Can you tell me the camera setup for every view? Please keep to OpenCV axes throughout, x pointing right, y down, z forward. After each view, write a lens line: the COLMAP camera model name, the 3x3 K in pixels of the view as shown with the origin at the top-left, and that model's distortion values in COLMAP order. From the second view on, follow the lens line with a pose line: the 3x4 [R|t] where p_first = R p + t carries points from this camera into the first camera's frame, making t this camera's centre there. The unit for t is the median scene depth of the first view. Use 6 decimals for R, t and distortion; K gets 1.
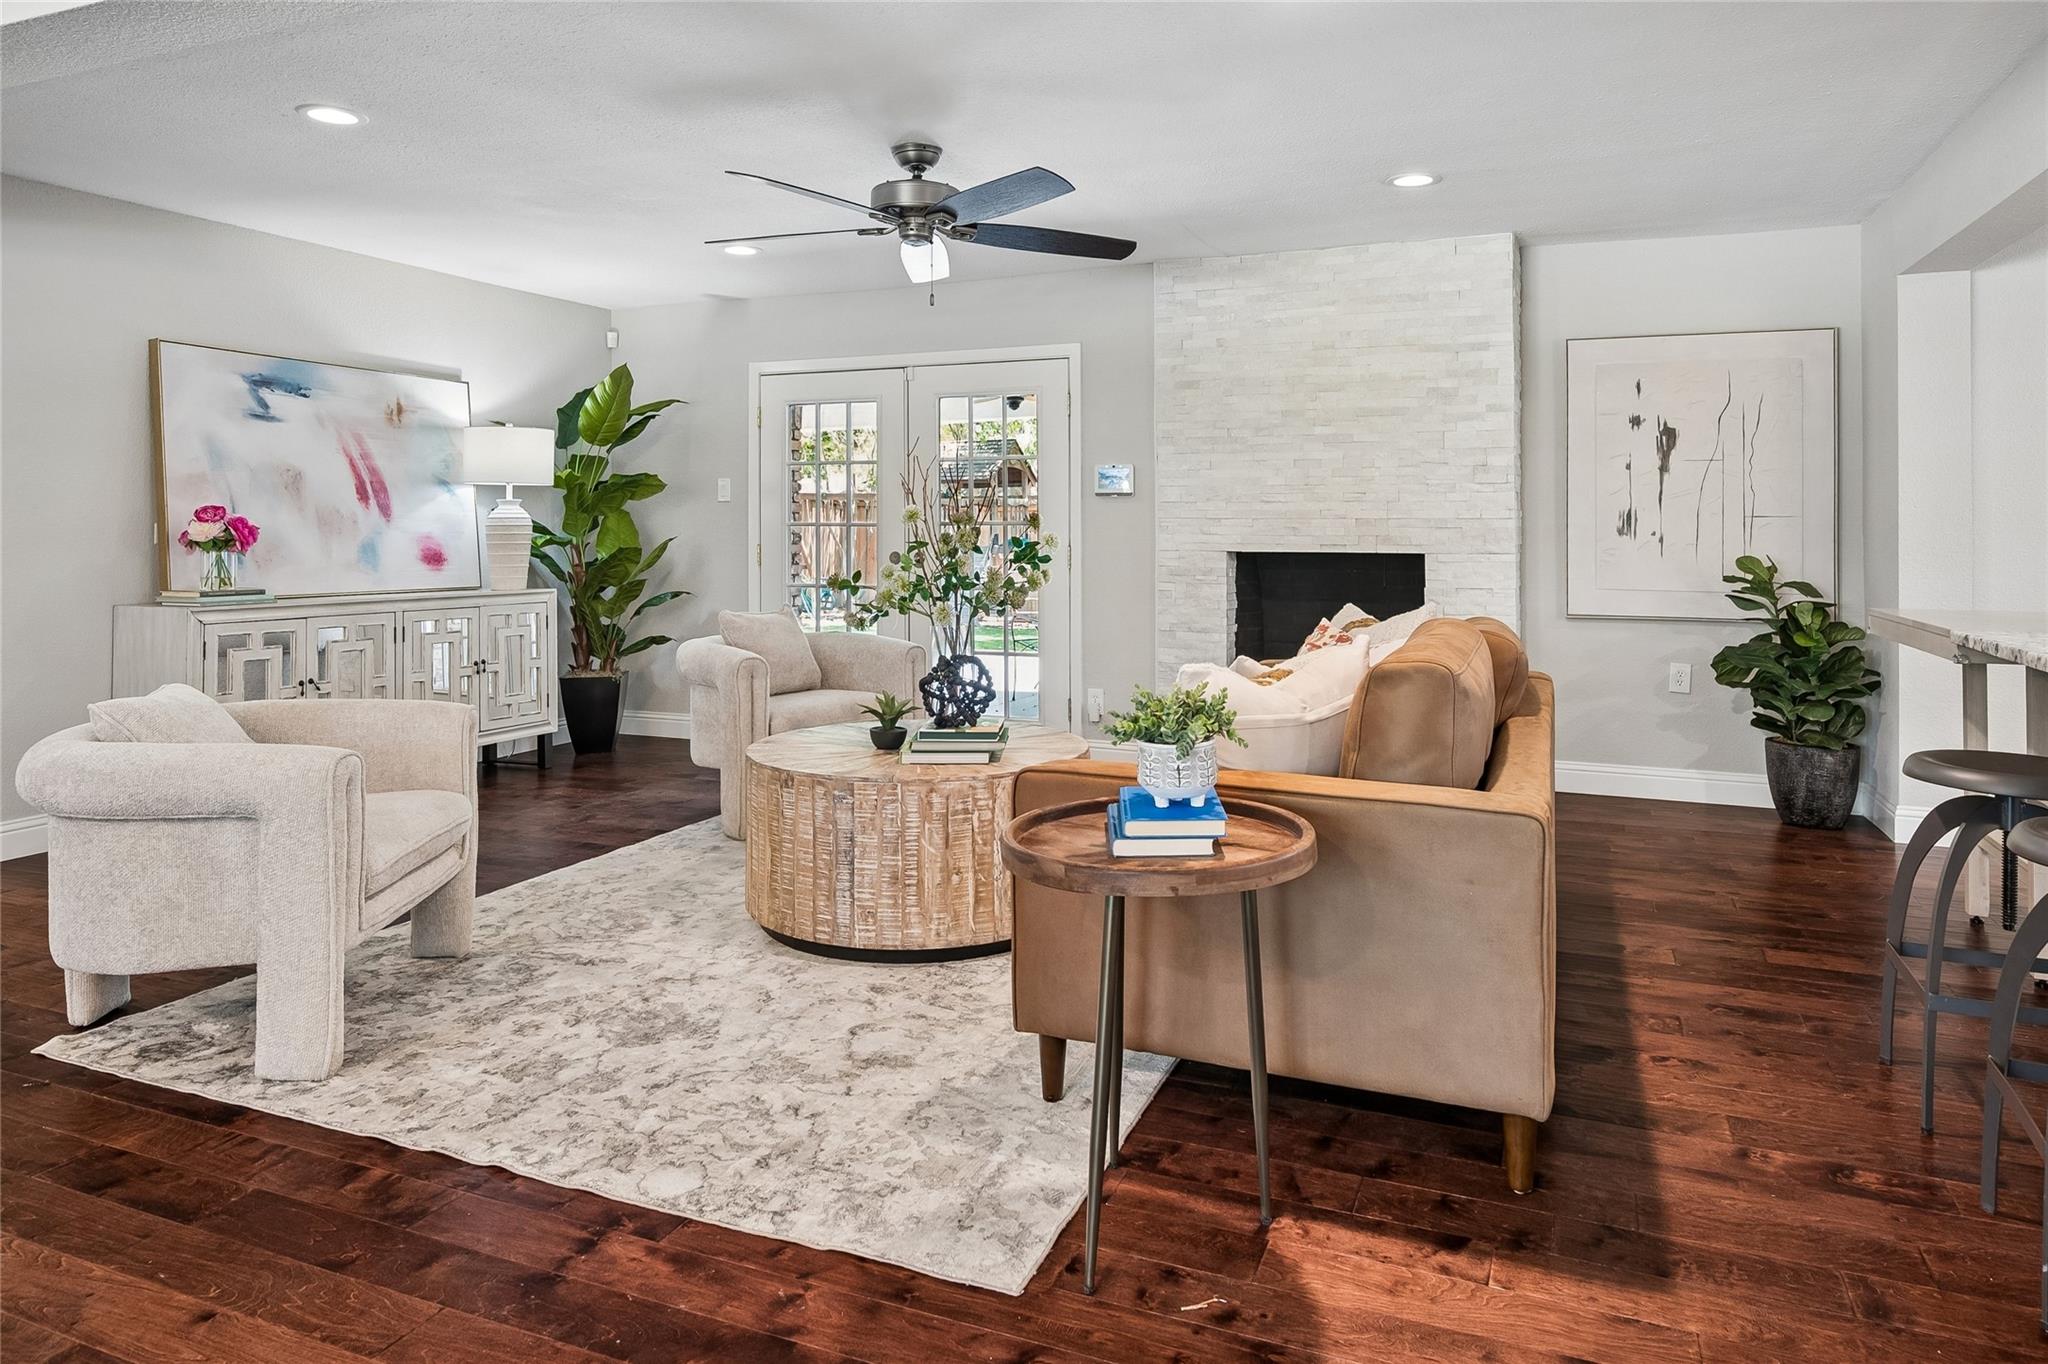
lens RADIAL K [[1285.3, 0, 1022.7], [0, 1285.3, 509.7], [0, 0, 1]] dist [0.000711, -0.000095]
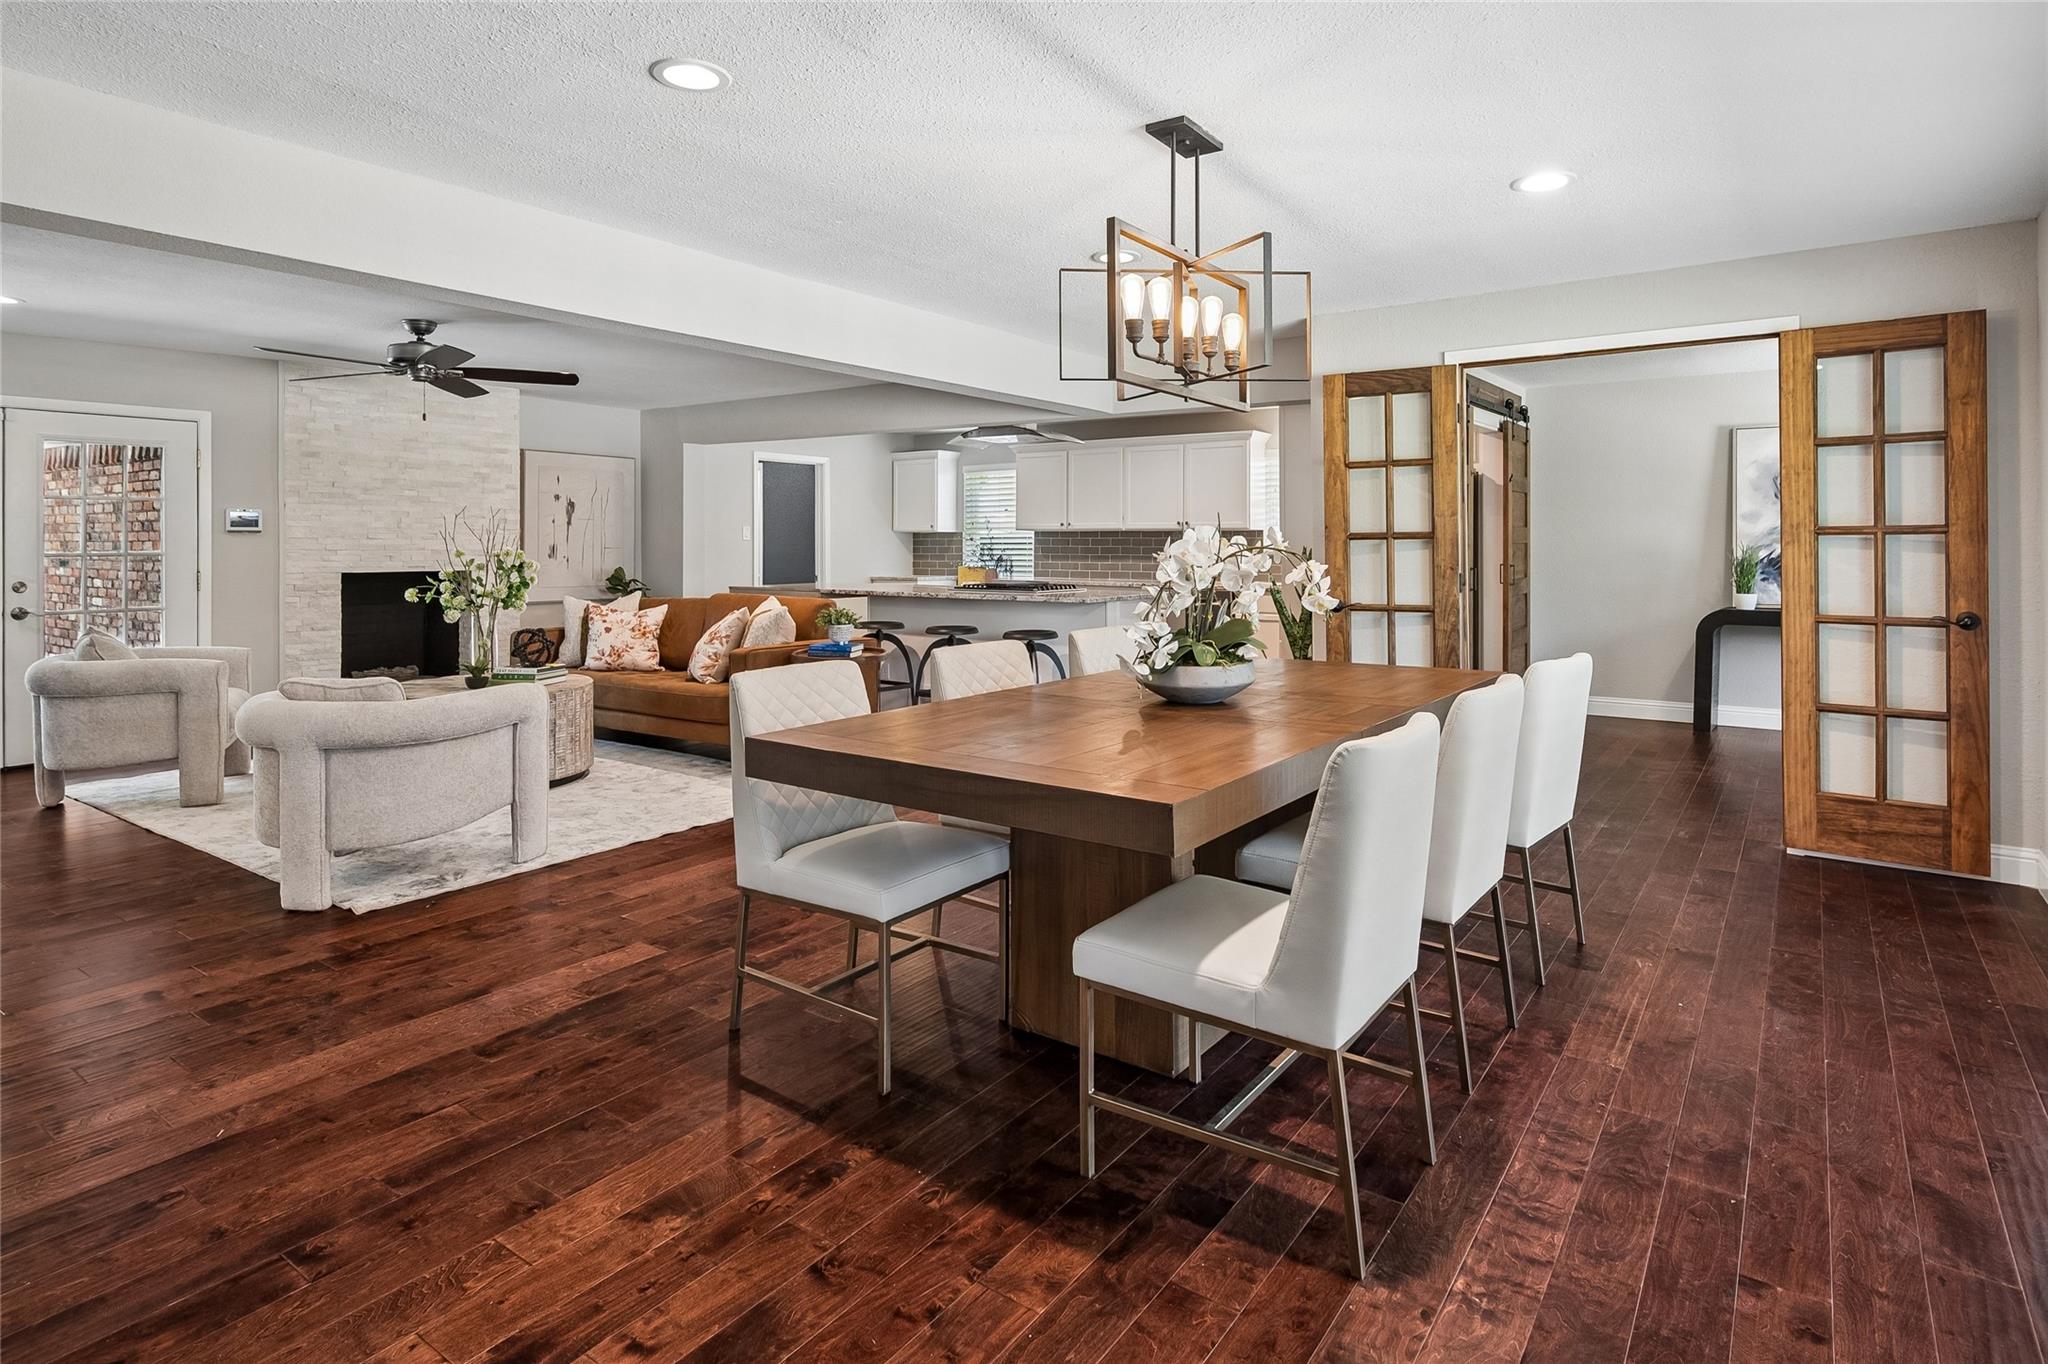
lens RADIAL K [[1102.5, 0, 1017.8], [0, 1102.5, 540.9], [0, 0, 1]] dist [0.001970, -0.000676]
pose [[0.227353, 0.001700, 0.973811, -0.898716], [-0.013282, 0.999911, 0.001356, -0.015417], [-0.973722, -0.013243, 0.227356, -0.024384]]
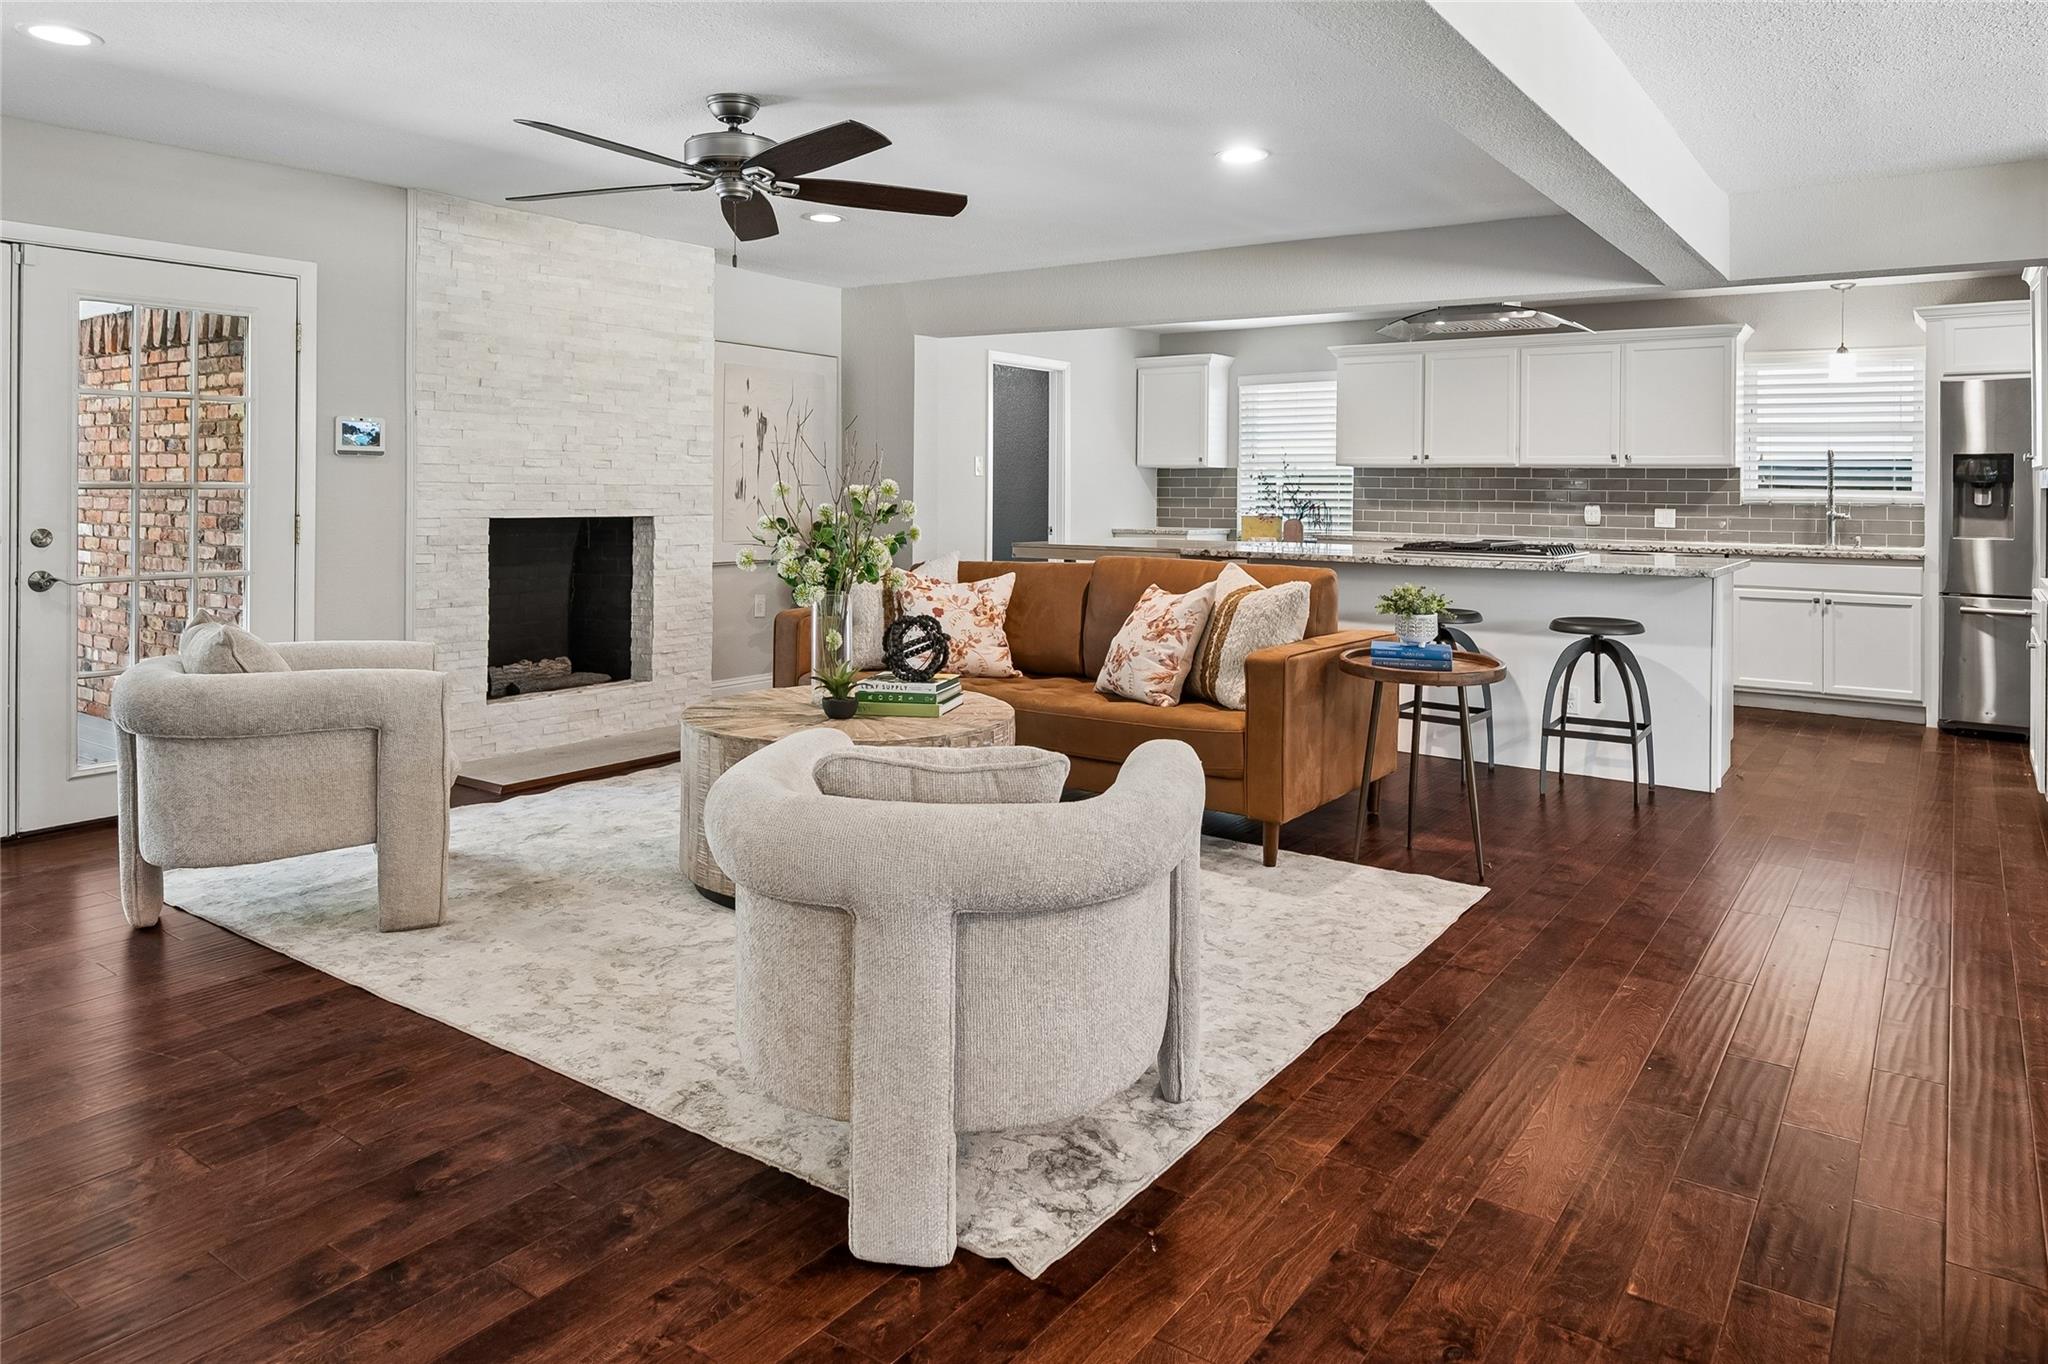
lens RADIAL K [[1304.6, 0, 1018.4], [0, 1304.6, 482.7], [0, 0, 1]] dist [0.001606, 0.001356]
pose [[0.227540, 0.004595, 0.973758, -0.702732], [-0.022385, 0.999749, 0.000513, -0.002710], [-0.973511, -0.021914, 0.227586, 0.413389]]
